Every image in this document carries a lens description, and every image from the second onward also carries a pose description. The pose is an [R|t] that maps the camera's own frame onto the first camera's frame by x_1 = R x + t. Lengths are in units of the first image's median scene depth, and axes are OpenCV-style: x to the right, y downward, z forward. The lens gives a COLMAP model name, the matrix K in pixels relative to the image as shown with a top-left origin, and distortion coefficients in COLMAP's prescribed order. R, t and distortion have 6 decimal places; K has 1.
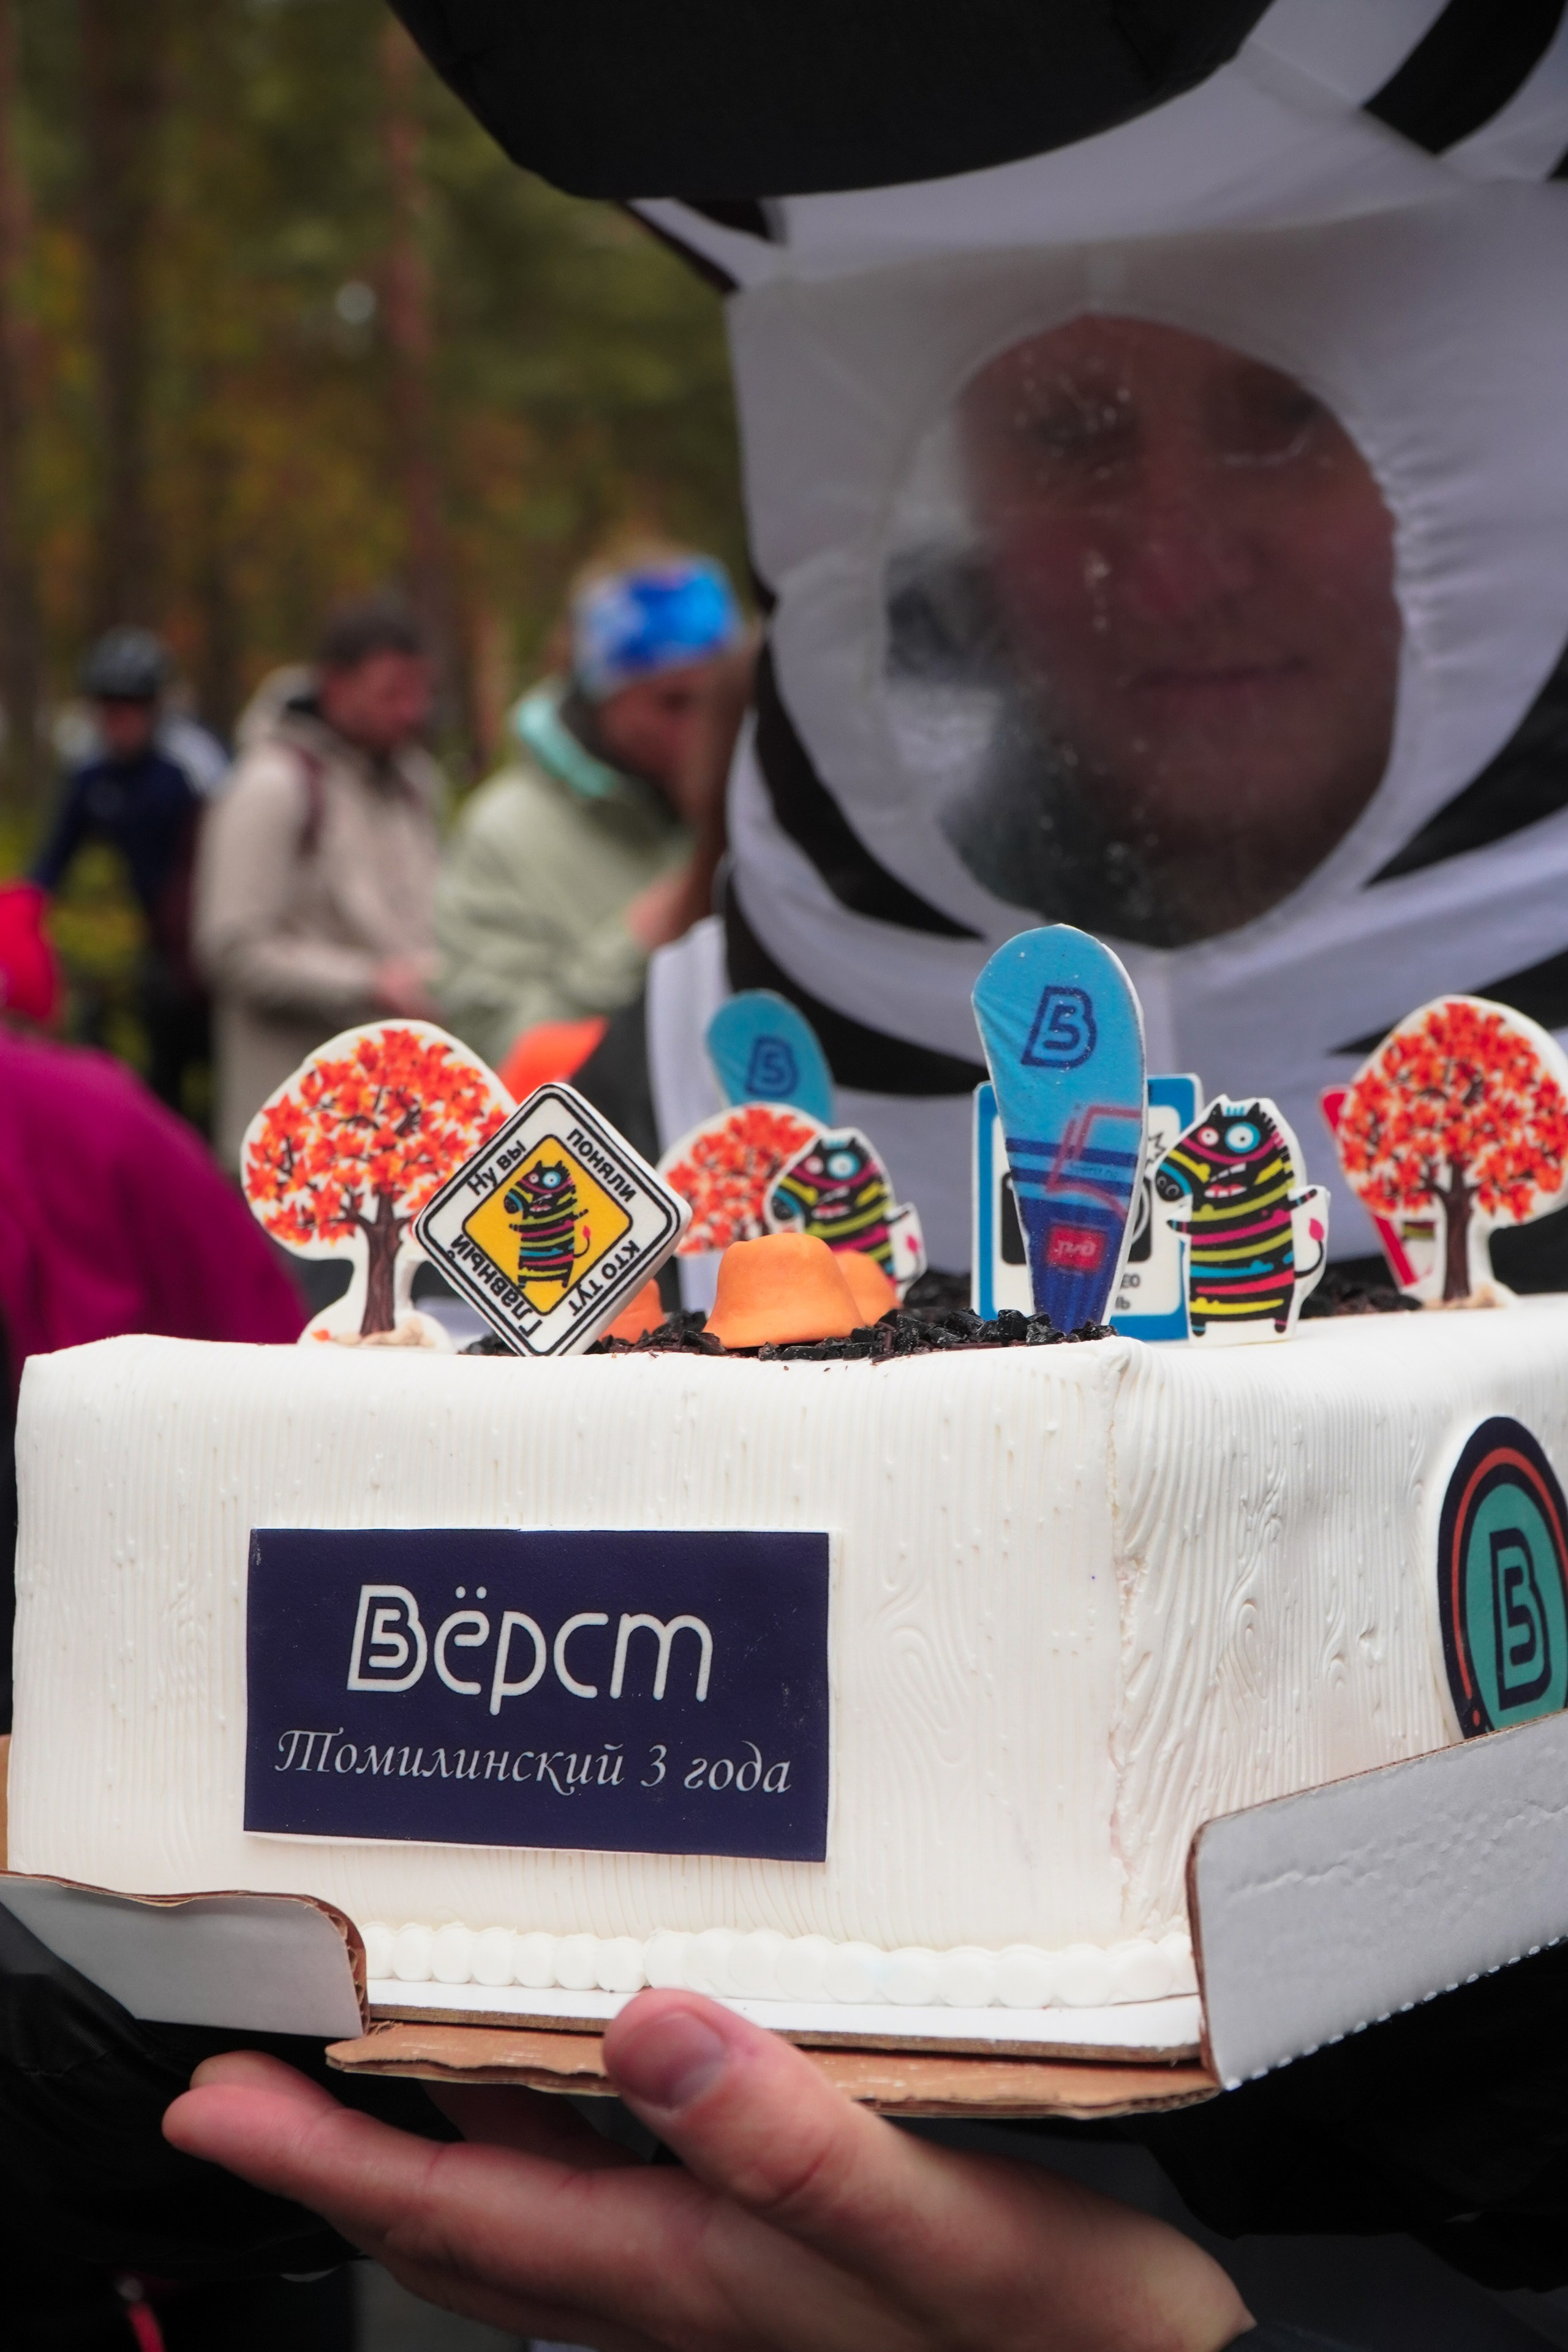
lens RADIAL K [[4091.5, 0, 784.0], [0, 4091.5, 1176.0], [0, 0, 1]] dist [-0.172158, -0.072127]
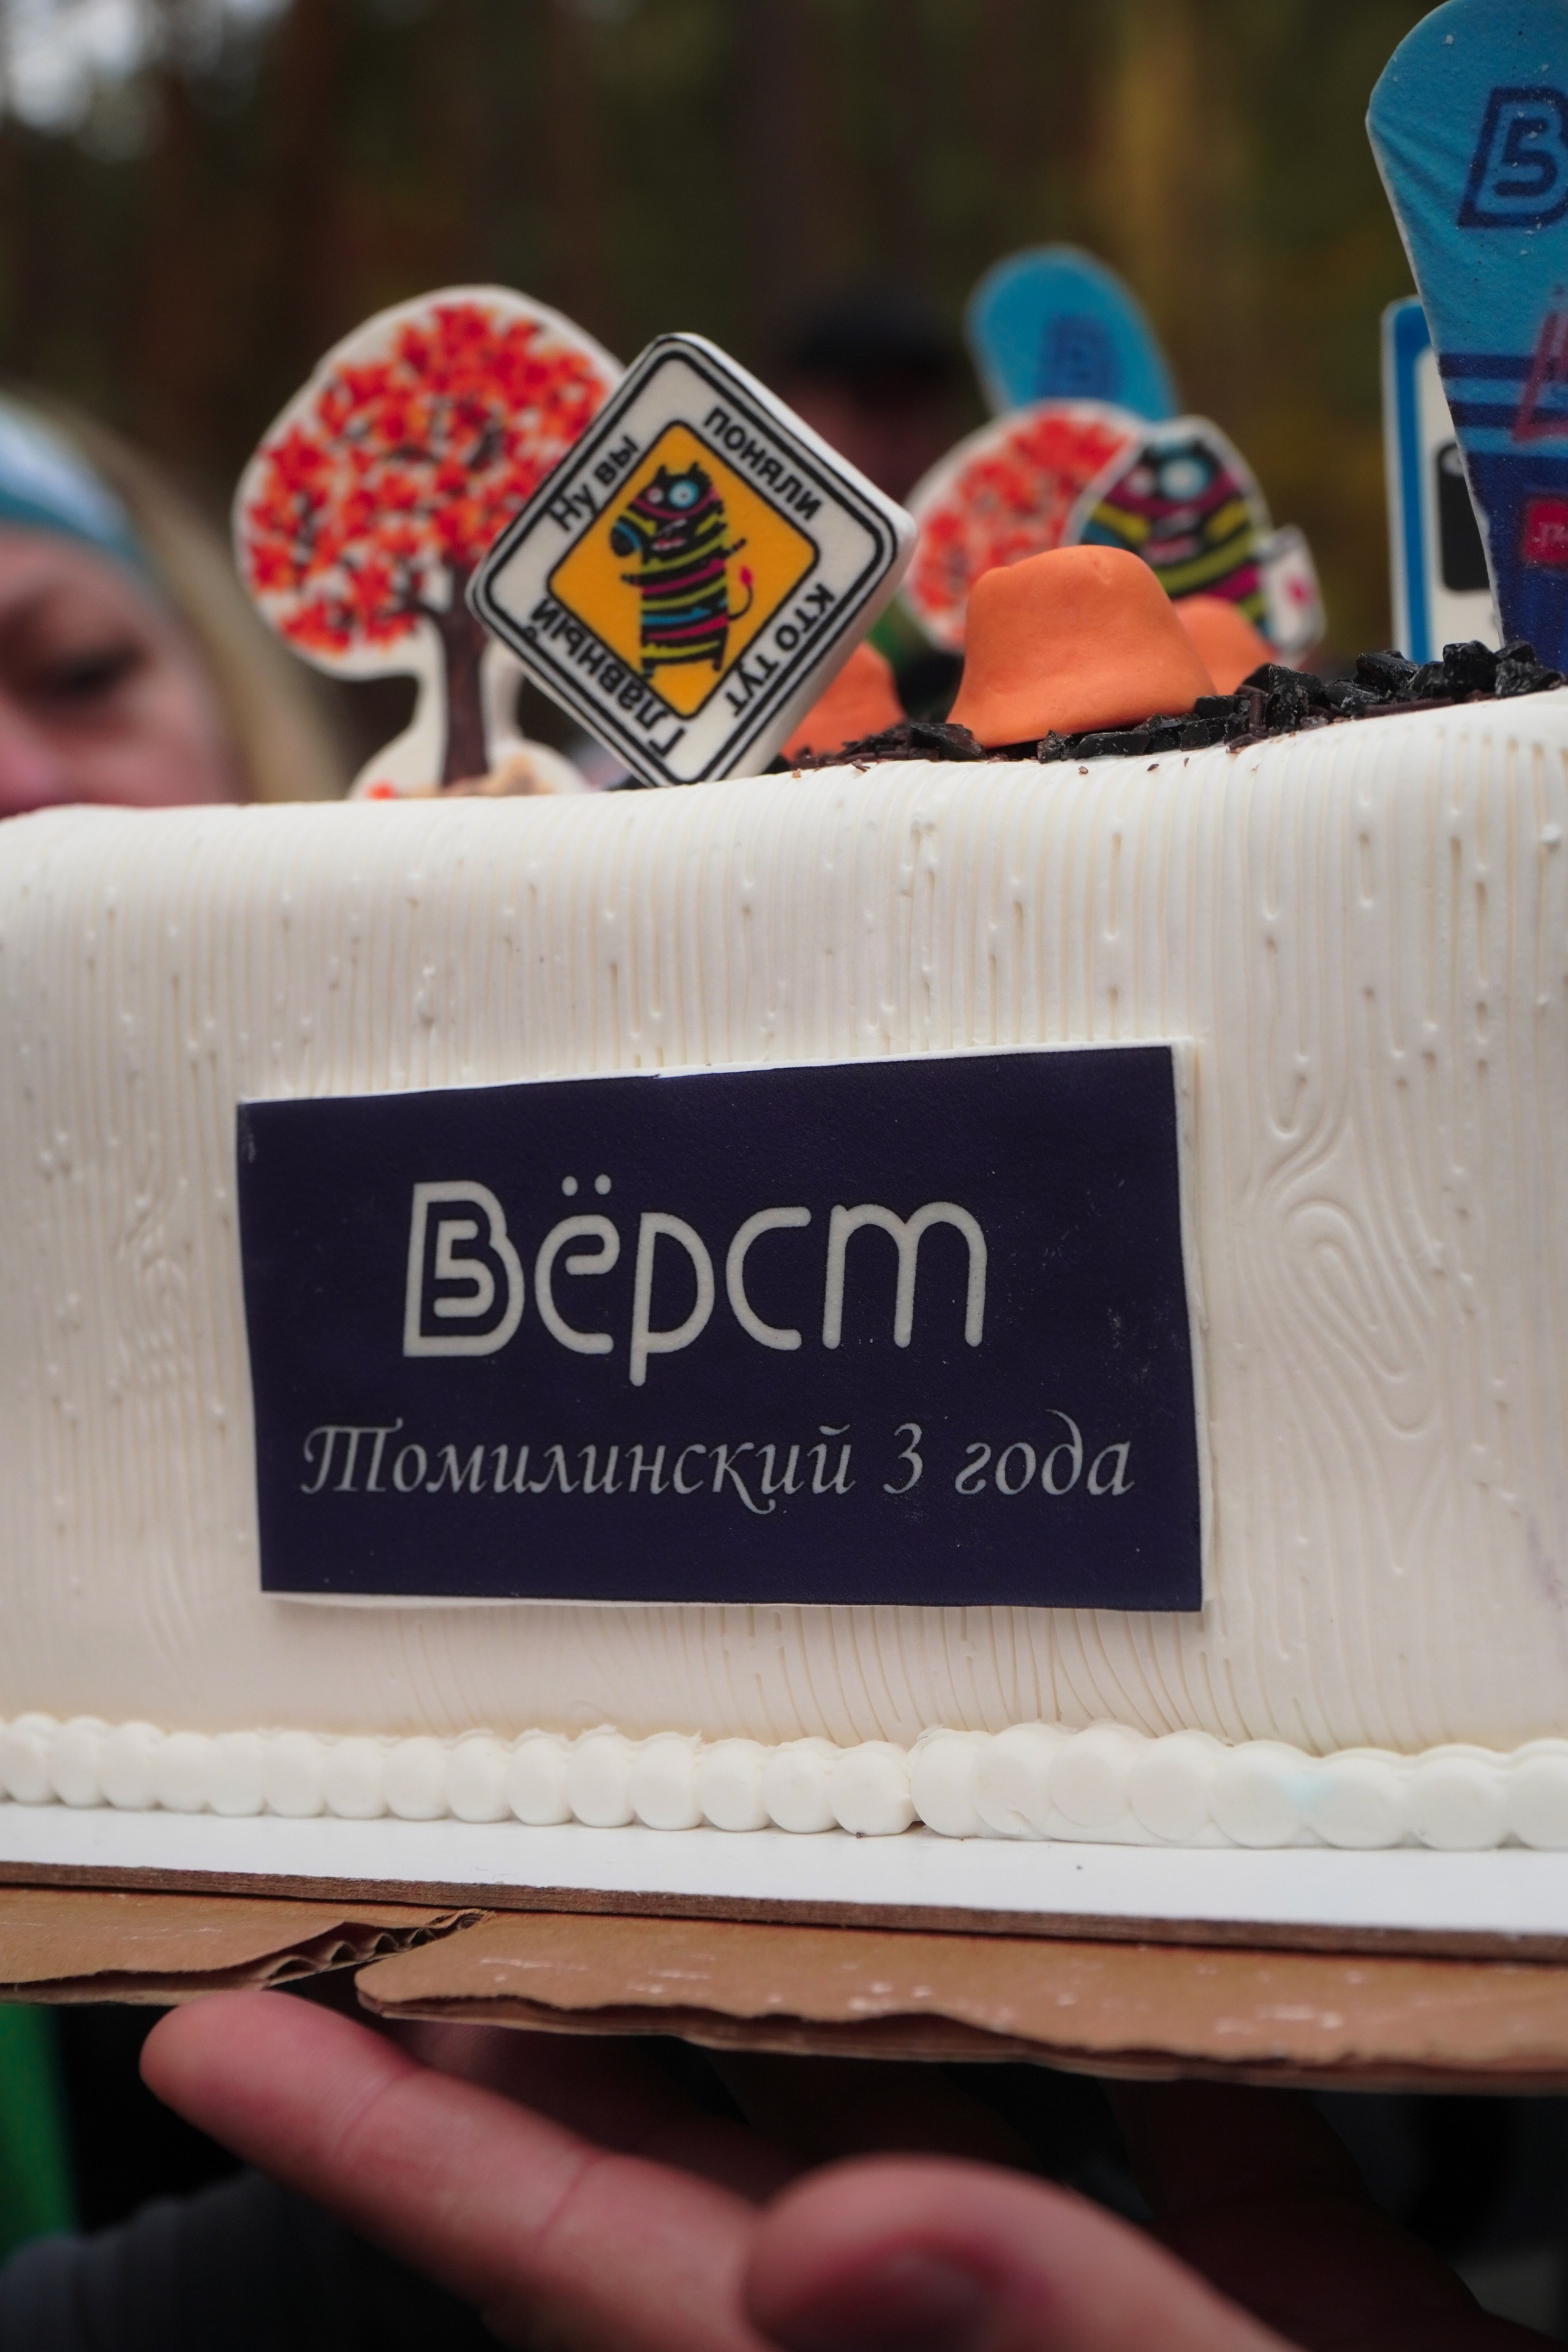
lens RADIAL K [[4490.0, 0, 786.9], [0, 4490.0, 1300.3], [0, 0, 1]] dist [-0.078511, -0.772554]
pose [[0.993975, -0.061543, -0.090700, 0.011335], [0.073693, 0.987778, 0.137347, 0.029595], [0.081139, -0.143203, 0.986362, 0.340969]]
